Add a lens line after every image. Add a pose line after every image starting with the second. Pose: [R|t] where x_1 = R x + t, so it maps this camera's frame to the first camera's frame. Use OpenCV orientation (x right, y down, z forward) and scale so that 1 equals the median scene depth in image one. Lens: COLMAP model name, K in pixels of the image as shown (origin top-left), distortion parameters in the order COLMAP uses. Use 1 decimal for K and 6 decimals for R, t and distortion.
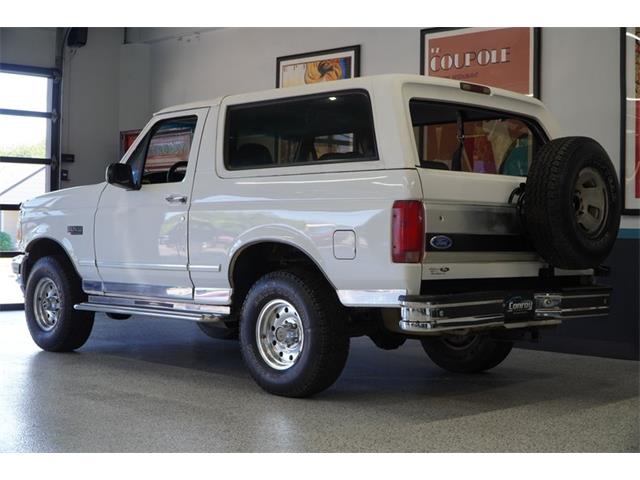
lens RADIAL K [[1031.0, 0, 320.0], [0, 1031.0, 240.0], [0, 0, 1]] dist [-0.022764, -1.181274]
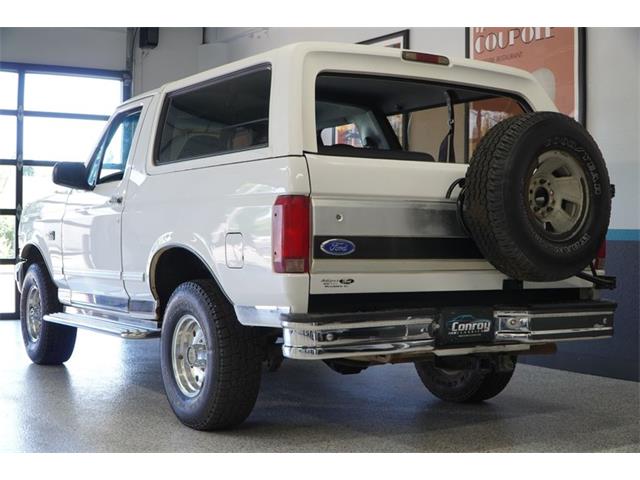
lens RADIAL K [[992.2, 0, 320.0], [0, 992.2, 240.0], [0, 0, 1]] dist [-0.118599, -0.062796]
pose [[0.977218, -0.004497, -0.212190, 0.232557], [0.003353, 0.999978, -0.005747, 0.000865], [0.212211, 0.004904, 0.977212, 0.216199]]
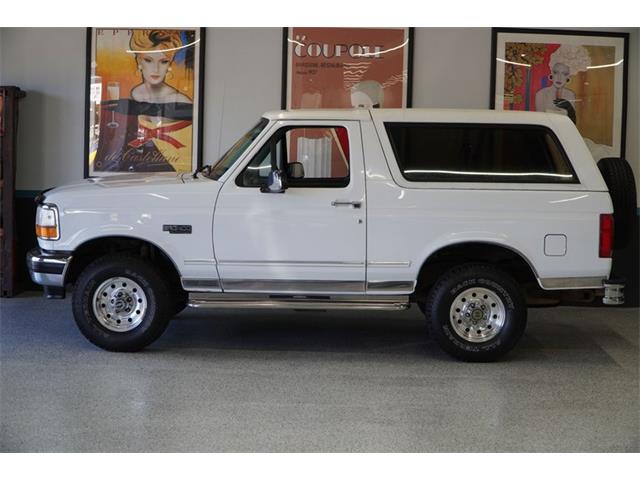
lens RADIAL K [[1209.6, 0, 320.5], [0, 1209.6, 278.5], [0, 0, 1]] dist [-0.201357, -0.316811]
pose [[0.708341, -0.083206, 0.700949, -1.175542], [-0.005443, 0.992355, 0.123298, -0.130272], [-0.705849, -0.091152, 0.702473, 0.094578]]
